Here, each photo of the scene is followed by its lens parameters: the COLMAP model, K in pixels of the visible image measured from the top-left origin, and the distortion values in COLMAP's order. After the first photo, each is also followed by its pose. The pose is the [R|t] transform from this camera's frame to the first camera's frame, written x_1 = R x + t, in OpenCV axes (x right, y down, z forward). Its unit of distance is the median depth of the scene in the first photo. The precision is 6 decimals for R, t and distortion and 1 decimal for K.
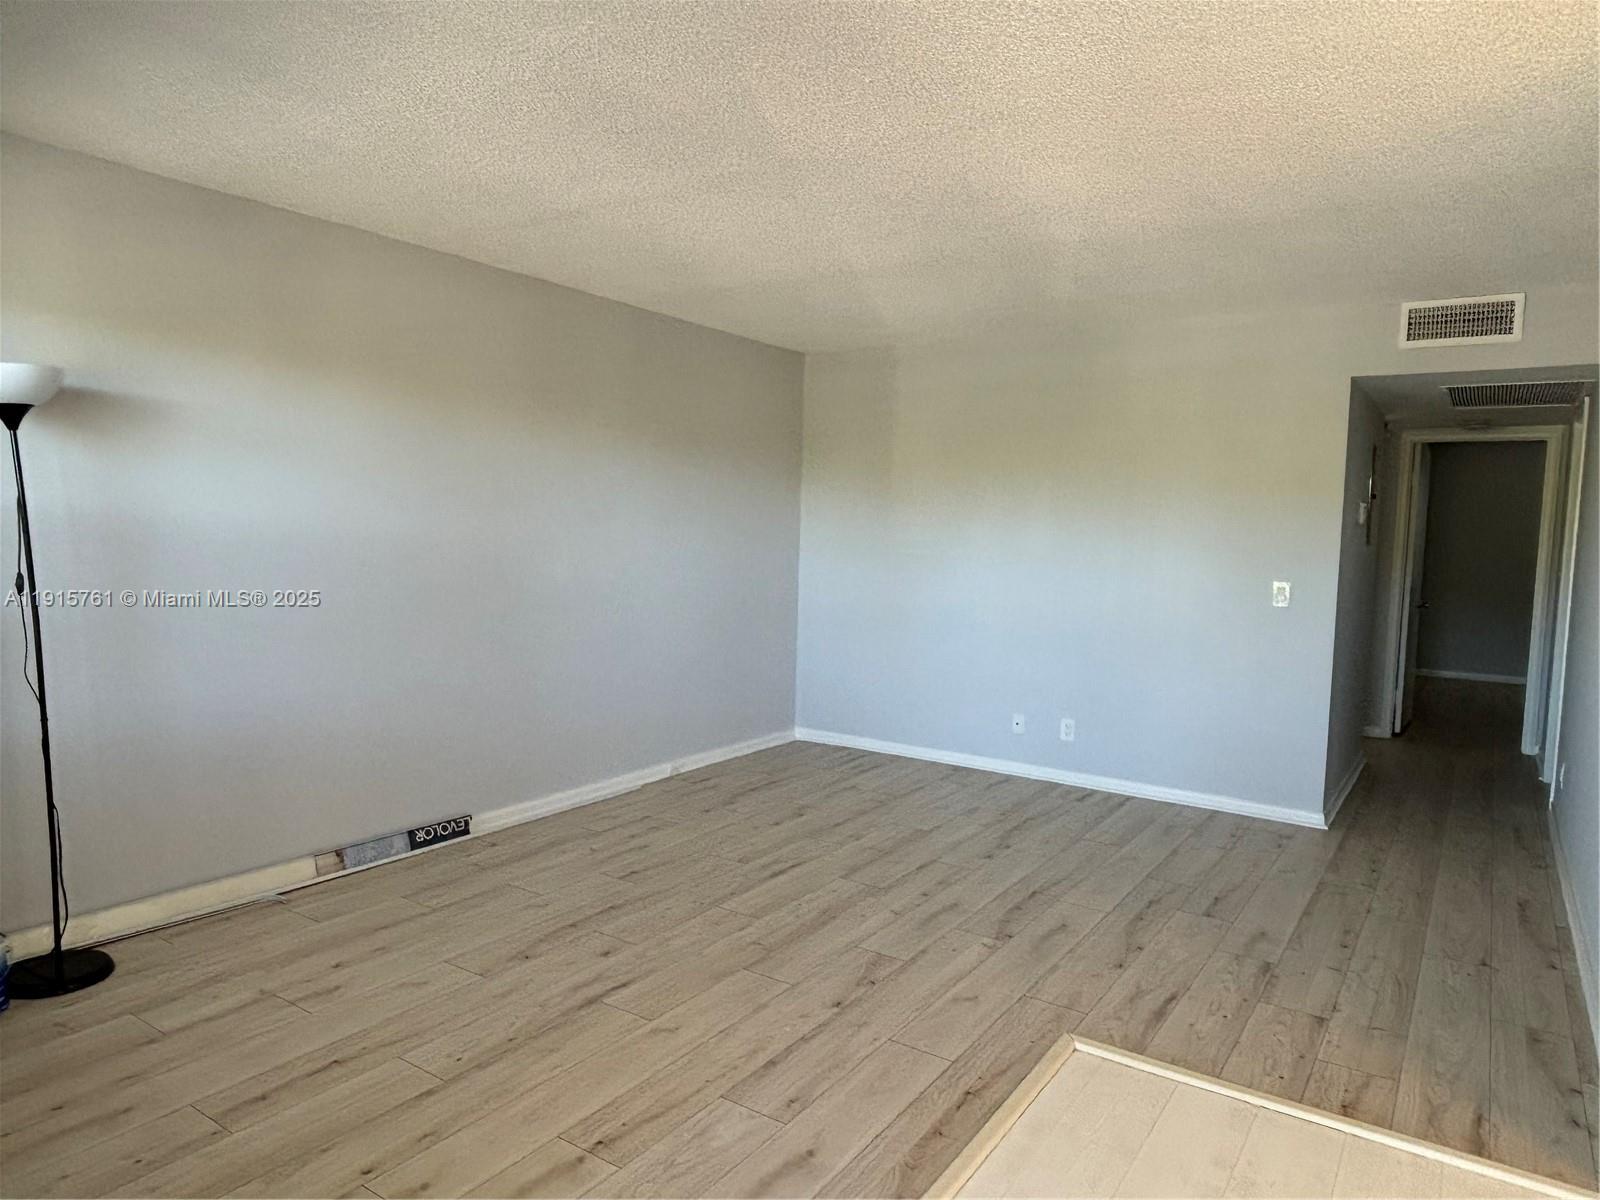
lens RADIAL K [[1020.4, 0, 799.0], [0, 1020.4, 594.9], [0, 0, 1]] dist [-0.004301, -0.001218]
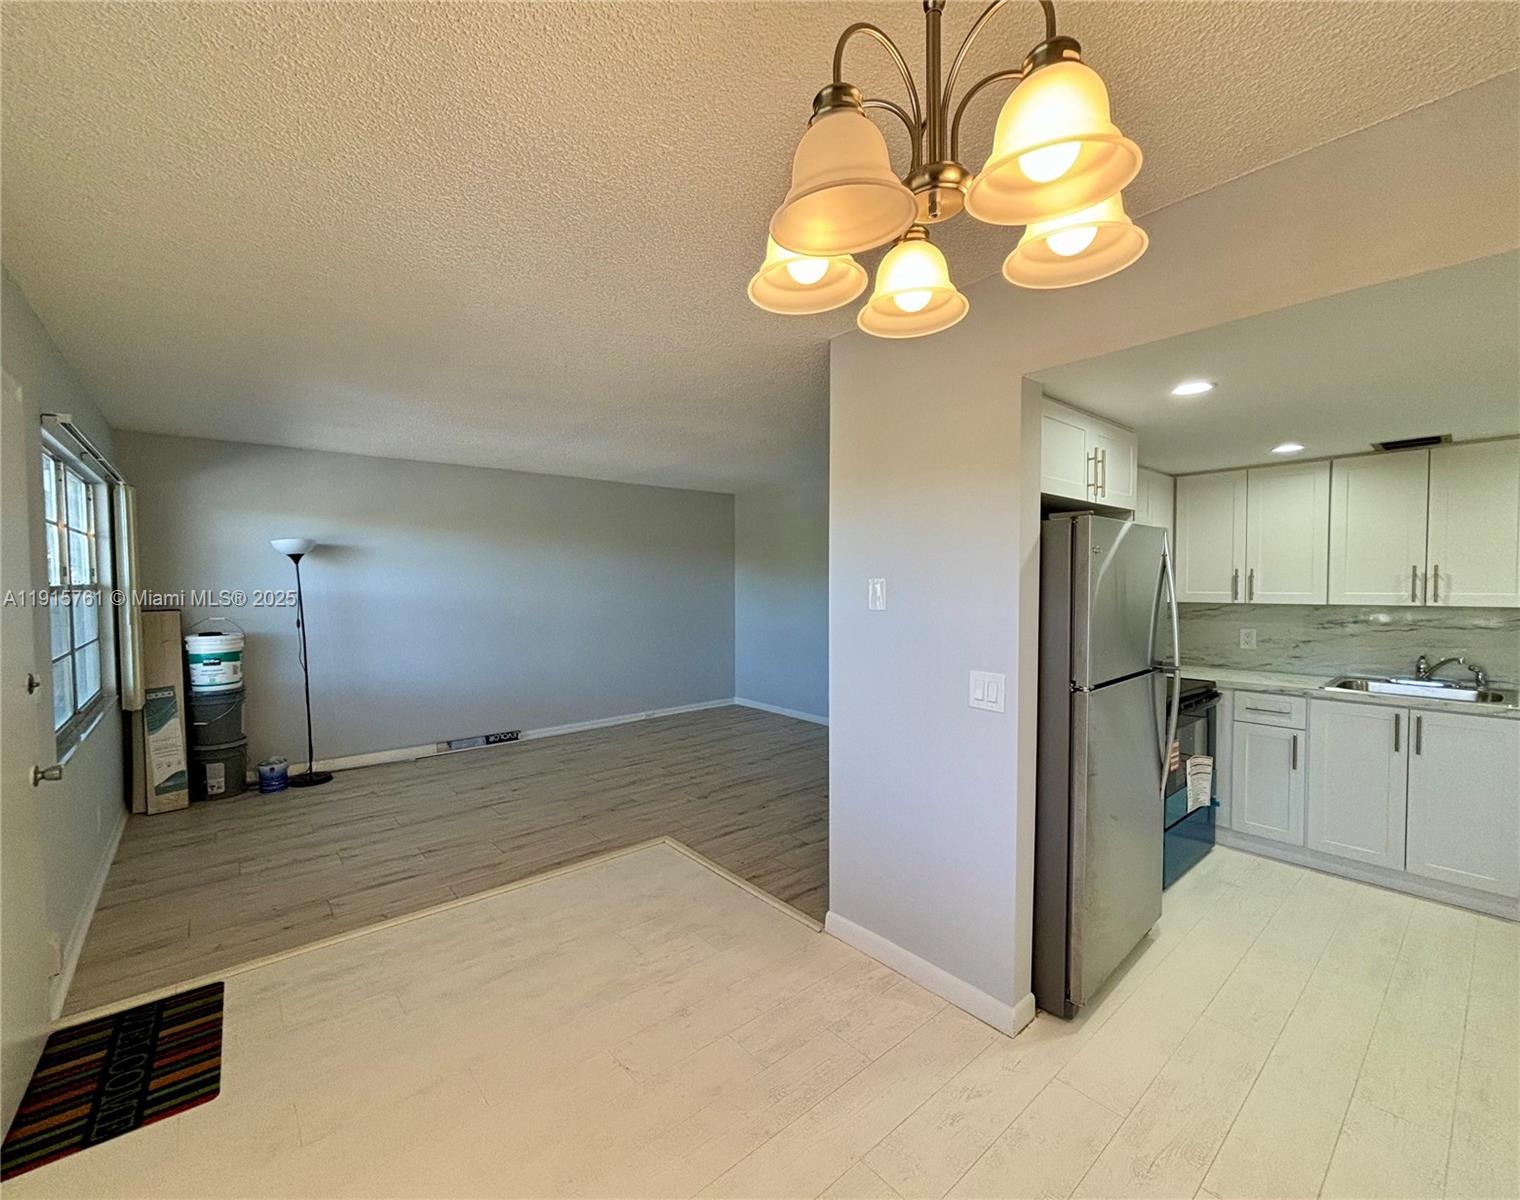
lens RADIAL K [[643.6, 0, 756.0], [0, 643.6, 601.9], [0, 0, 1]] dist [-0.004991, 0.000010]
pose [[0.958966, -0.016536, -0.283037, 0.655447], [0.006930, 0.999366, -0.034909, -0.000767], [0.283435, 0.031515, 0.958473, -0.179781]]
